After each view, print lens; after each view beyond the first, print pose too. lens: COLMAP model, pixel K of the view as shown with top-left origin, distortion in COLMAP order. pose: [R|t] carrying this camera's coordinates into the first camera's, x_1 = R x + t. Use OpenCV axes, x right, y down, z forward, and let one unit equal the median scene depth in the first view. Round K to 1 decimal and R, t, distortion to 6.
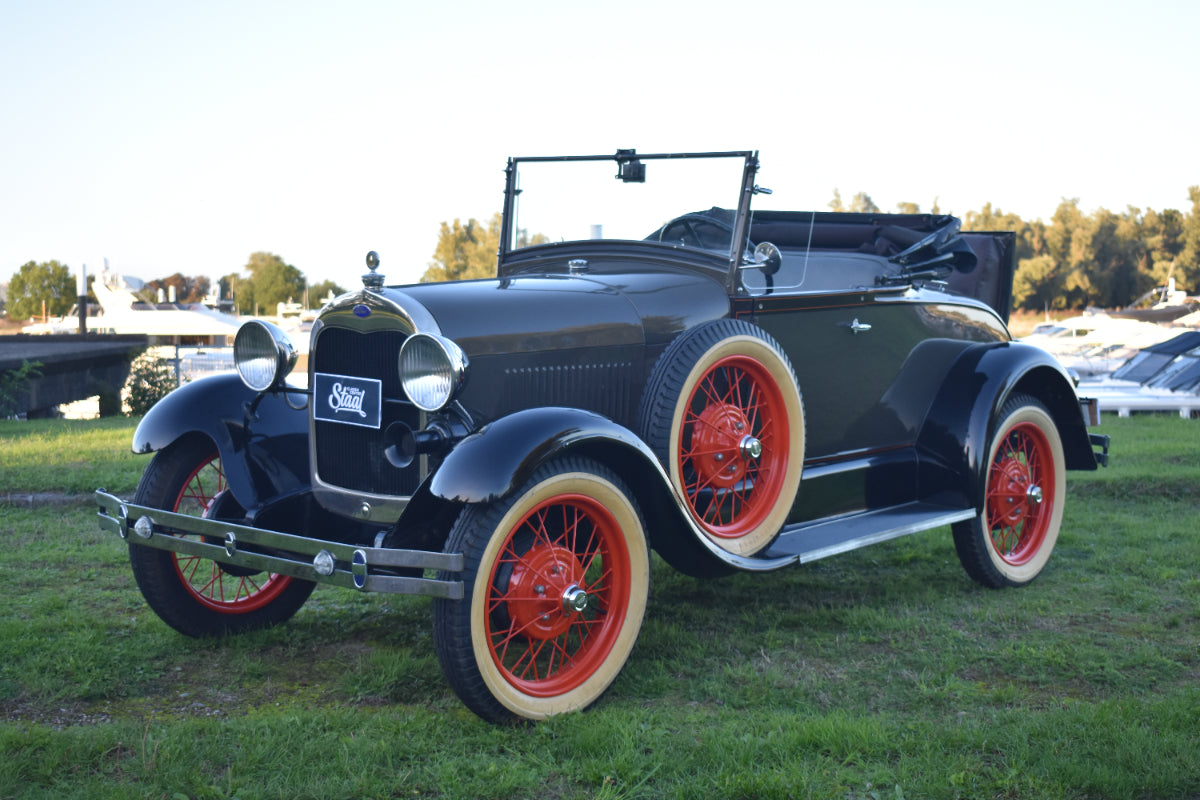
lens RADIAL K [[1727.7, 0, 647.0], [0, 1727.7, 414.6], [0, 0, 1]] dist [-0.033104, 0.000000]
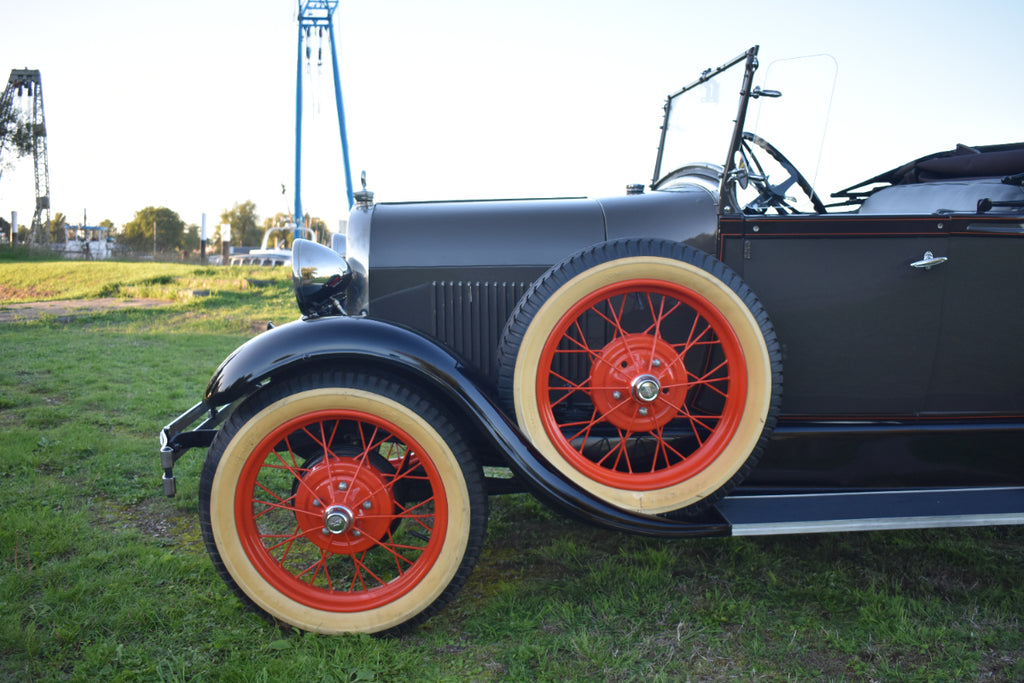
lens RADIAL K [[973.2, 0, 514.6], [0, 973.2, 349.4], [0, 0, 1]] dist [-0.082027, 0.000000]
pose [[0.687434, 0.091892, -0.720410, 0.350890], [-0.077529, 0.995580, 0.053011, -0.019981], [0.722097, 0.019411, 0.691519, 0.610792]]
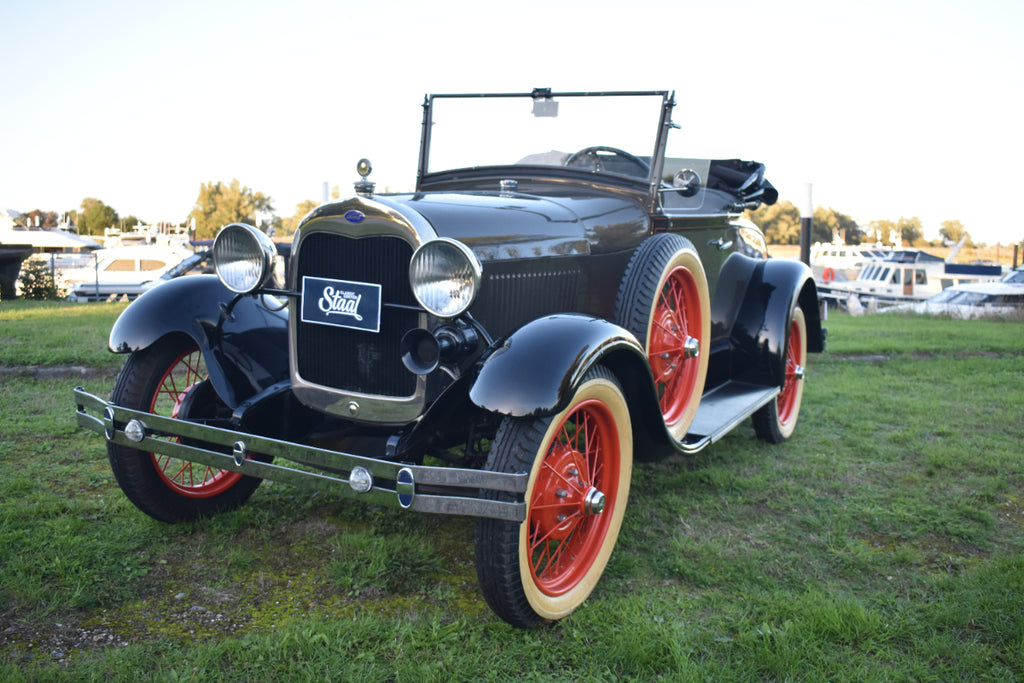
lens RADIAL K [[960.2, 0, 533.5], [0, 960.2, 343.8], [0, 0, 1]] dist [-0.078388, 0.000000]
pose [[0.975975, 0.000005, 0.217882, -0.176162], [-0.010564, 0.998825, 0.047296, -0.011894], [-0.217625, -0.048462, 0.974829, 0.398734]]
